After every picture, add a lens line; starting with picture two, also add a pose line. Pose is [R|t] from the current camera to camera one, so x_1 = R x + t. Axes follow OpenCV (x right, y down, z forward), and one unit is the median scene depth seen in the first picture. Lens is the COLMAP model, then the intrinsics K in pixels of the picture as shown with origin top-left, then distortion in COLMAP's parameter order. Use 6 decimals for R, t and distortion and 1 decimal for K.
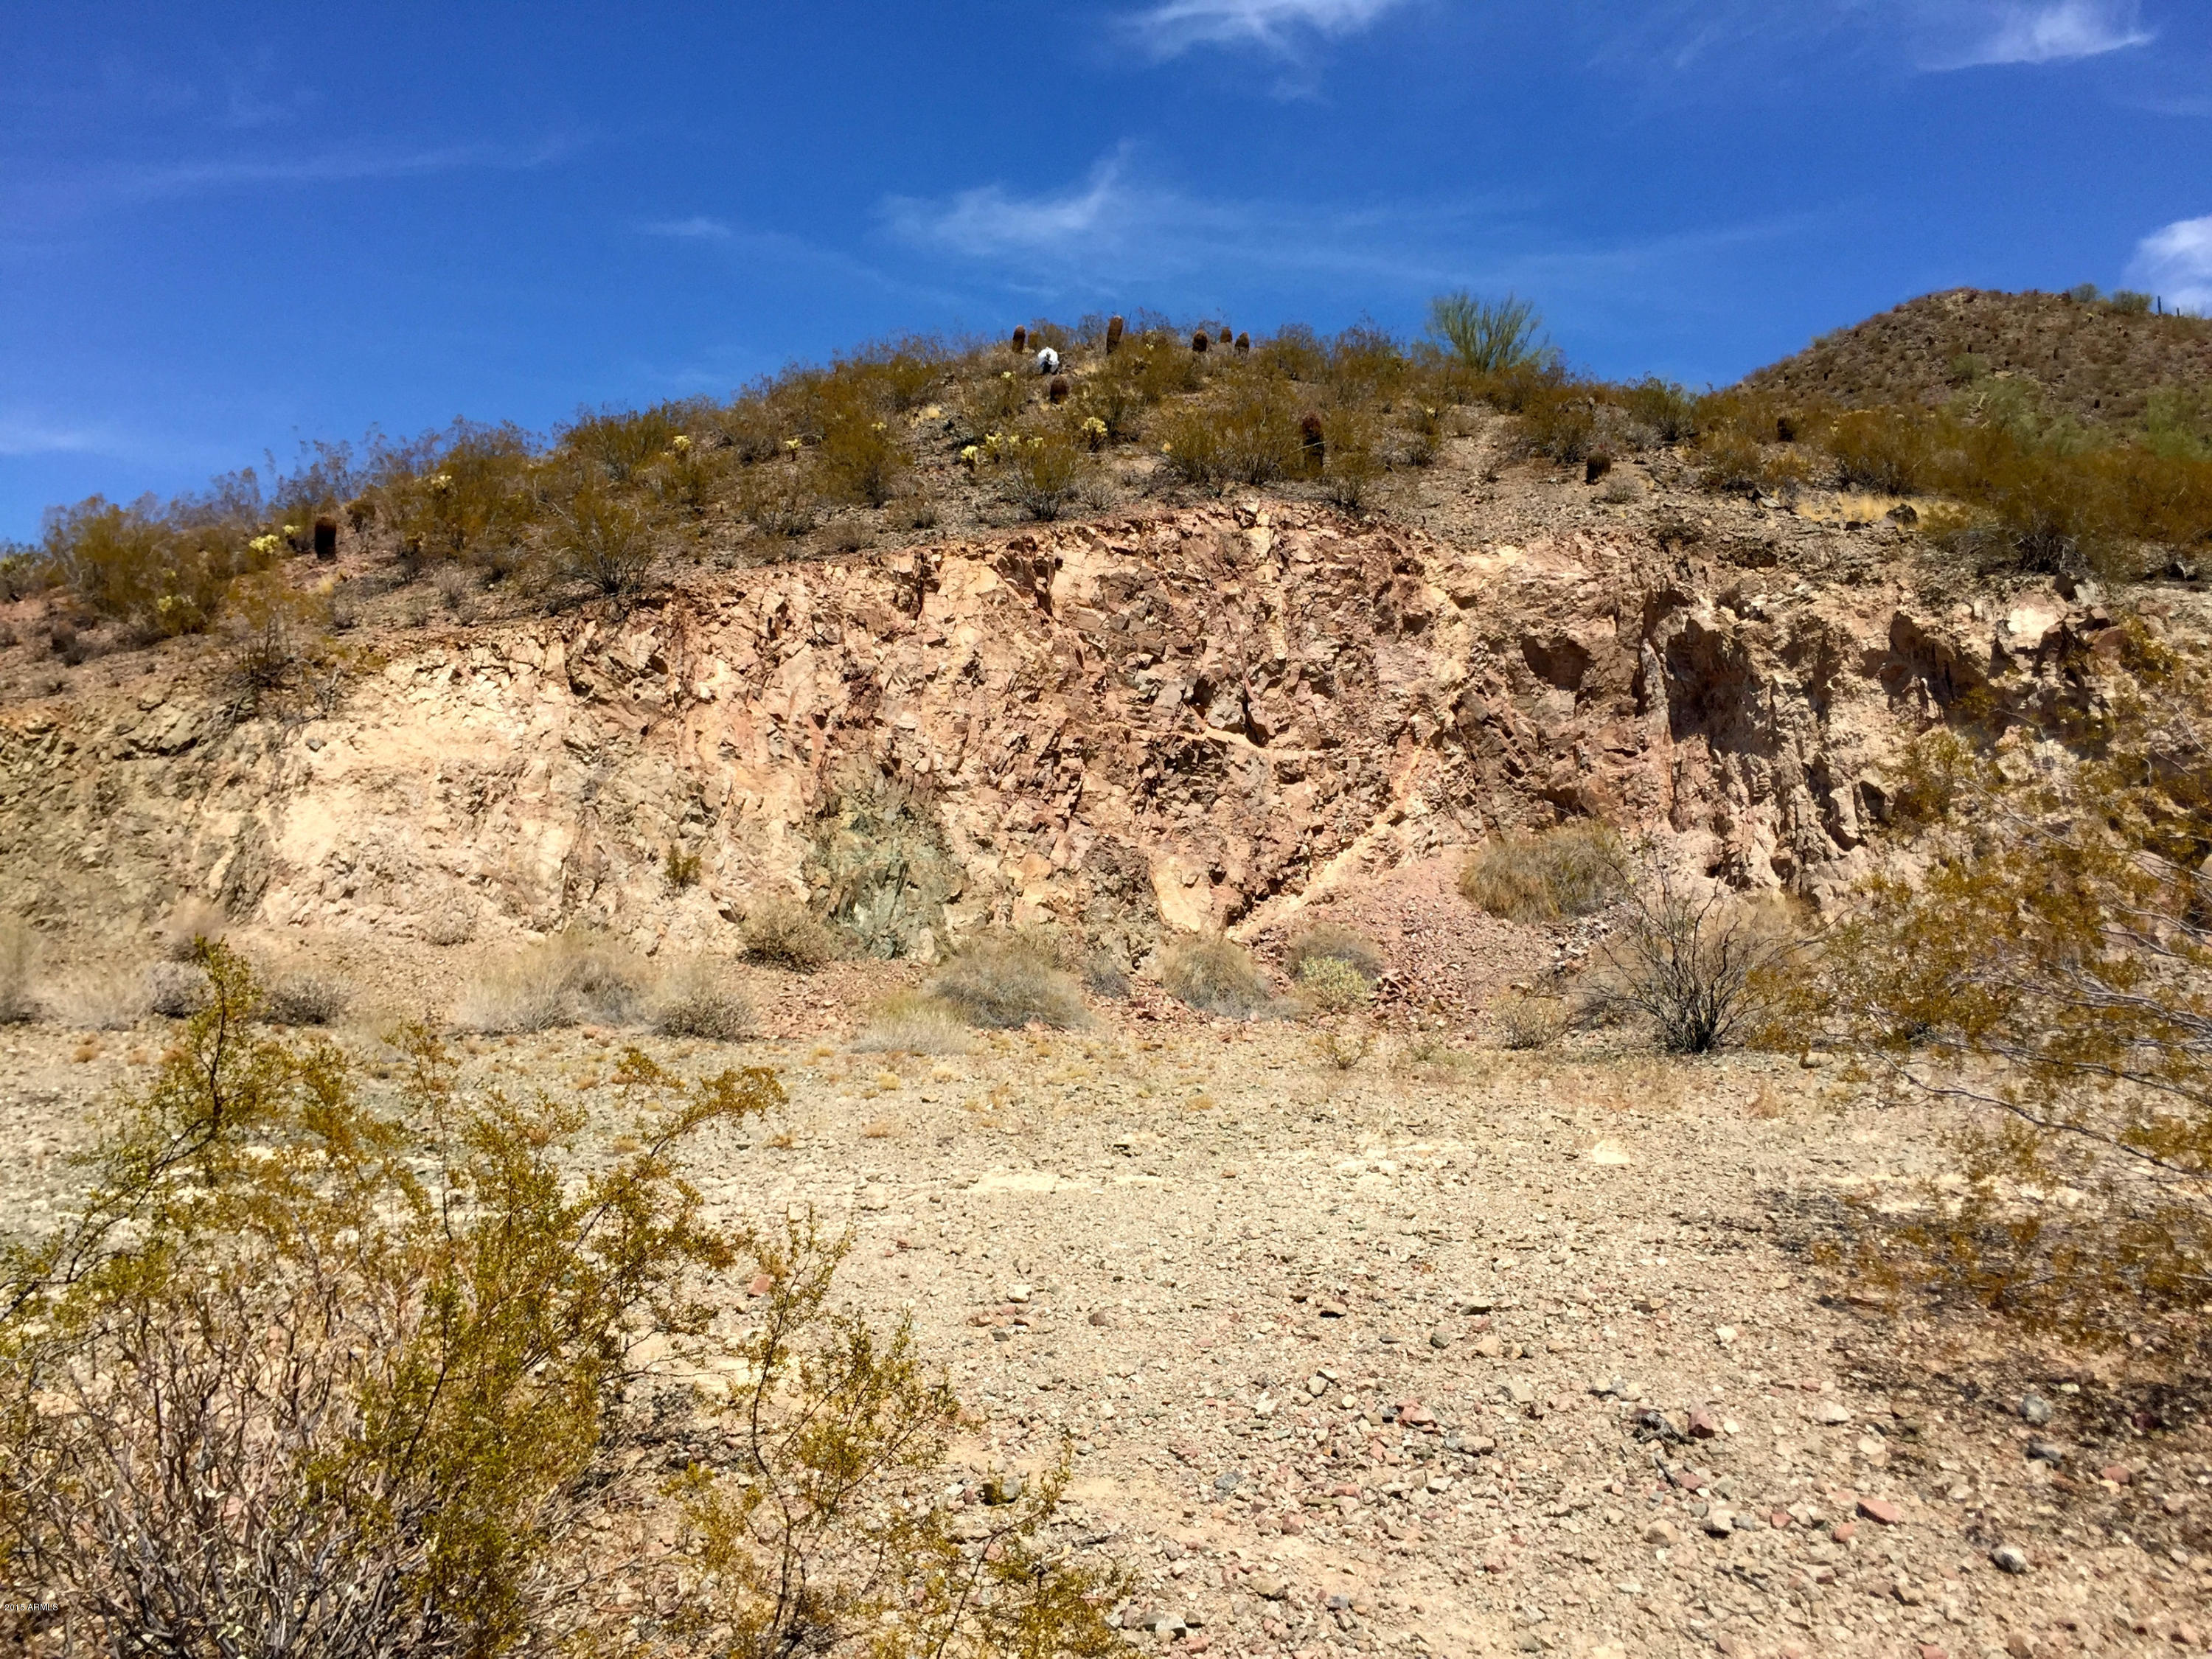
lens RADIAL K [[1888.2, 0, 1109.5], [0, 1888.2, 872.9], [0, 0, 1]] dist [0.056332, -0.097257]
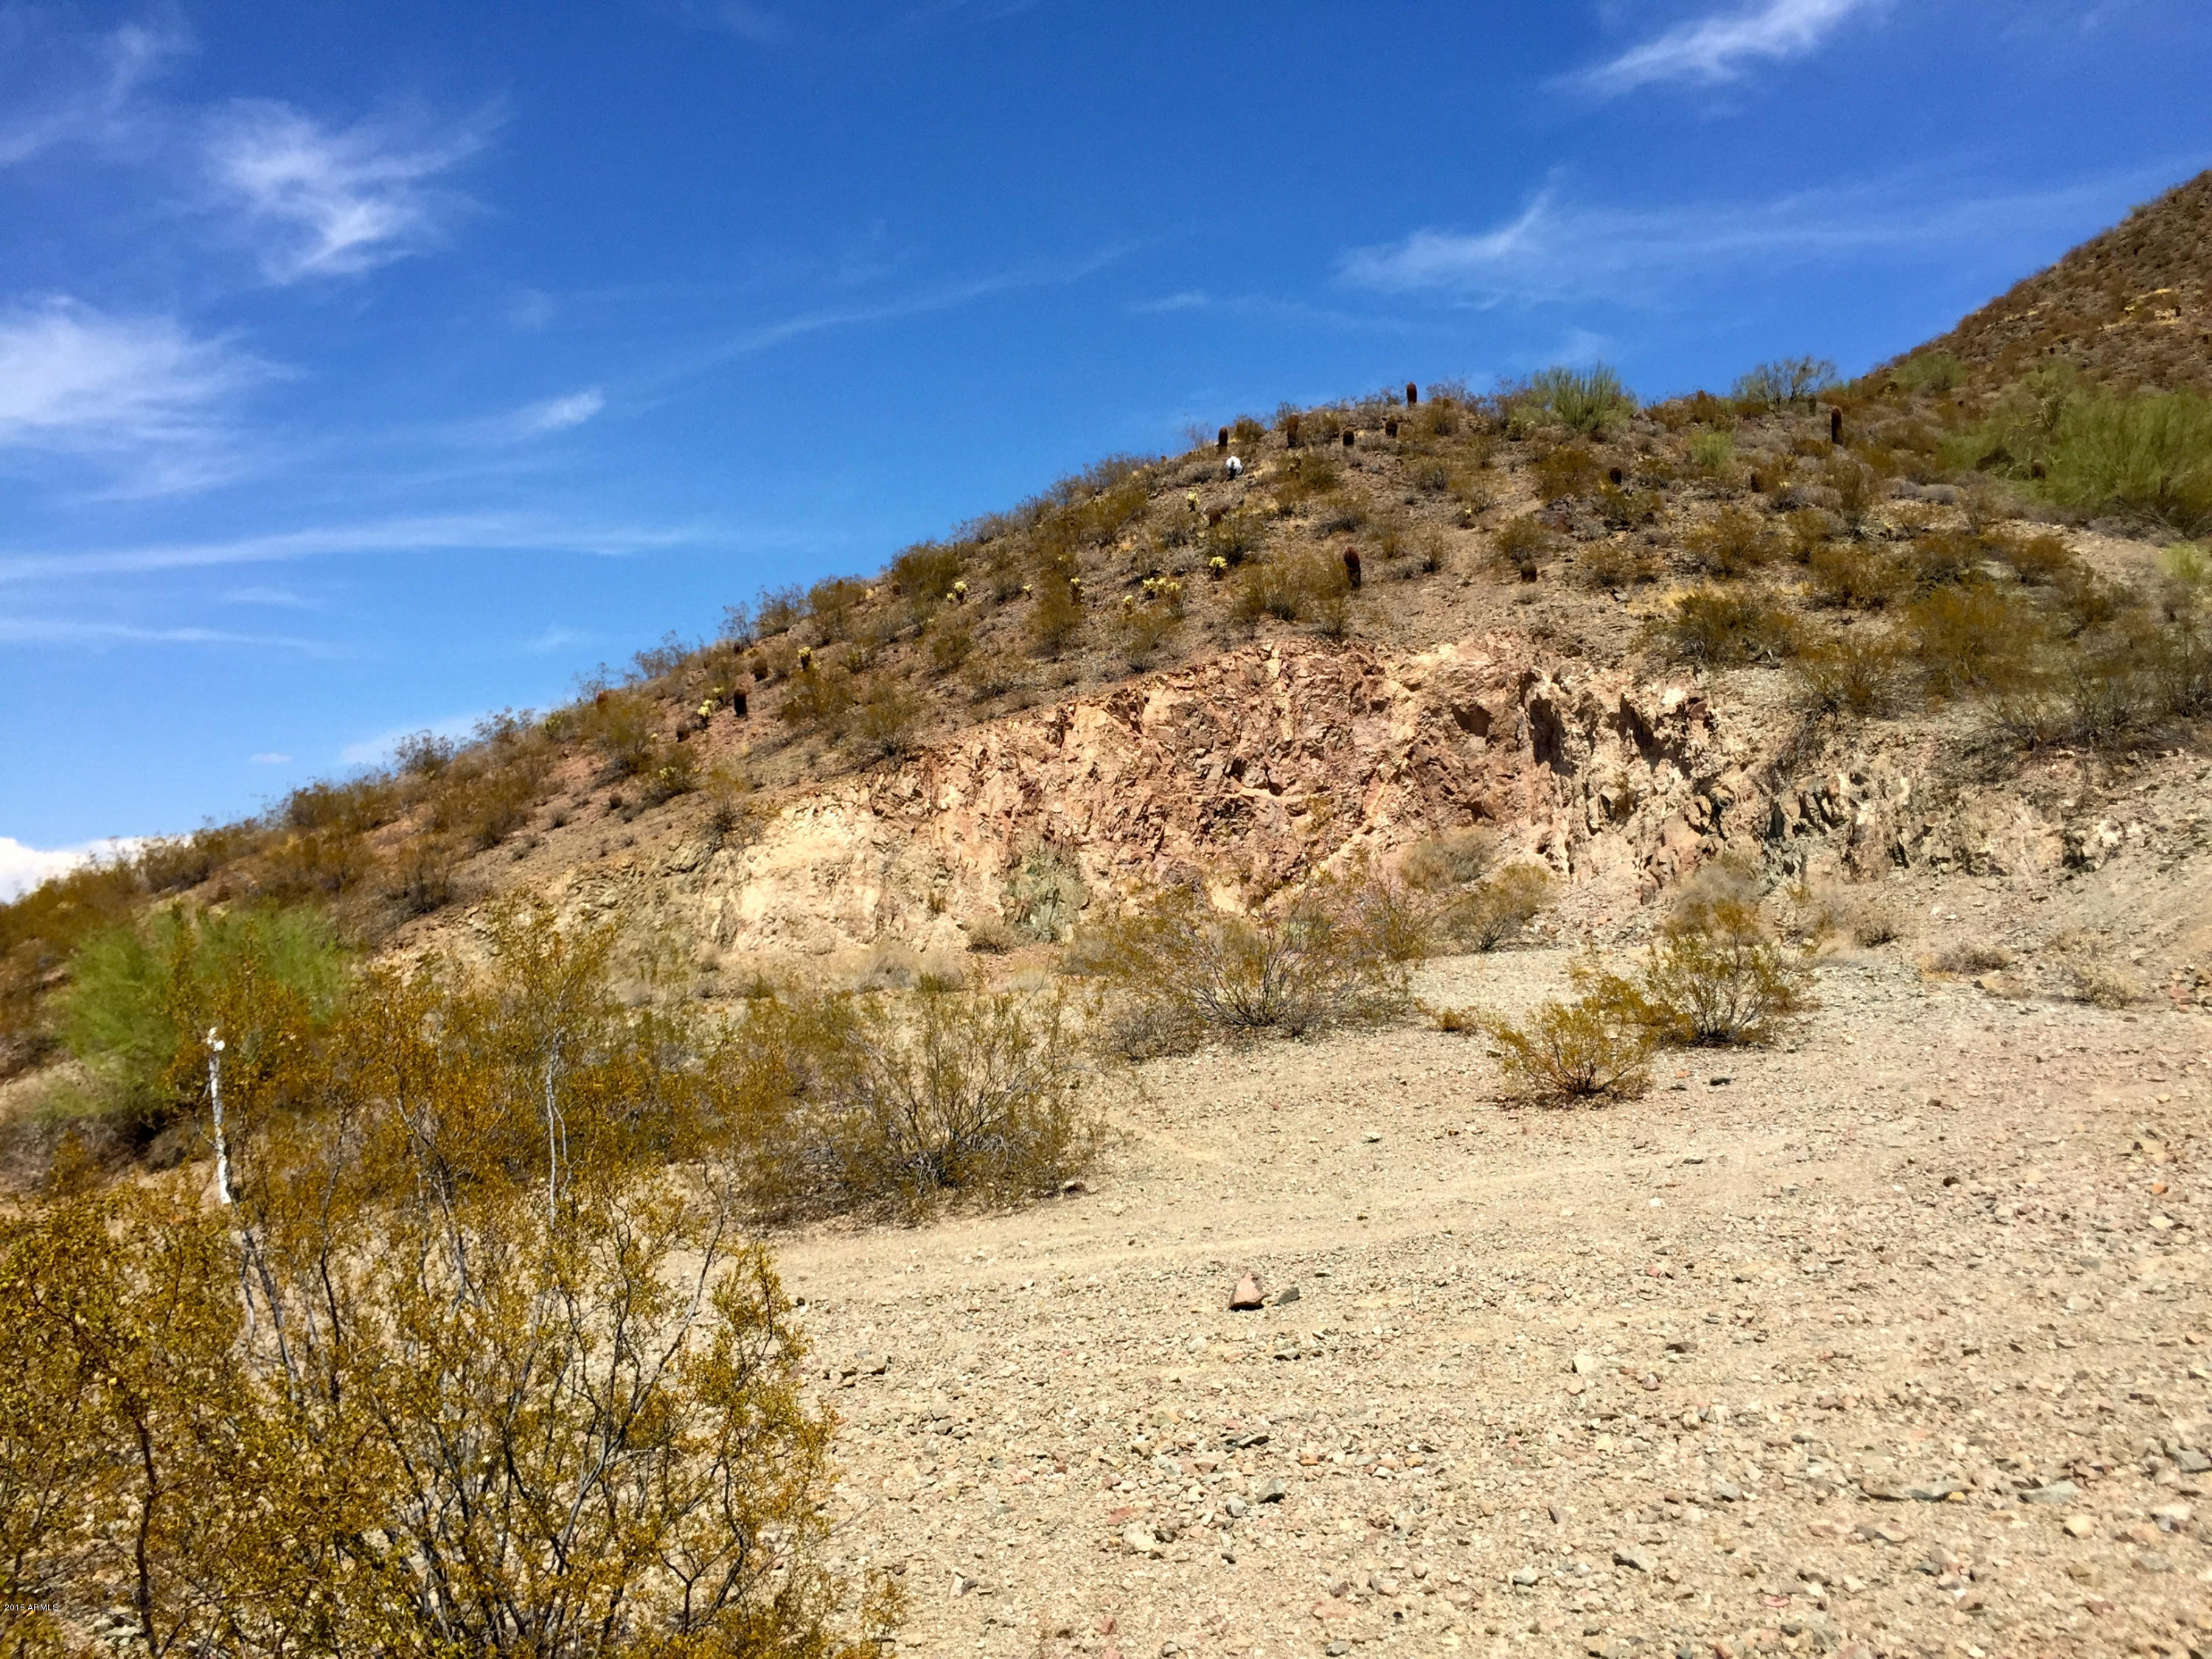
lens RADIAL K [[2036.4, 0, 1108.8], [0, 2036.4, 886.9], [0, 0, 1]] dist [-0.038674, -0.008759]
pose [[0.973221, -0.083235, -0.214273, 0.325649], [0.090491, 0.995602, 0.024266, -0.045716], [0.211311, -0.043006, 0.976472, -0.814767]]
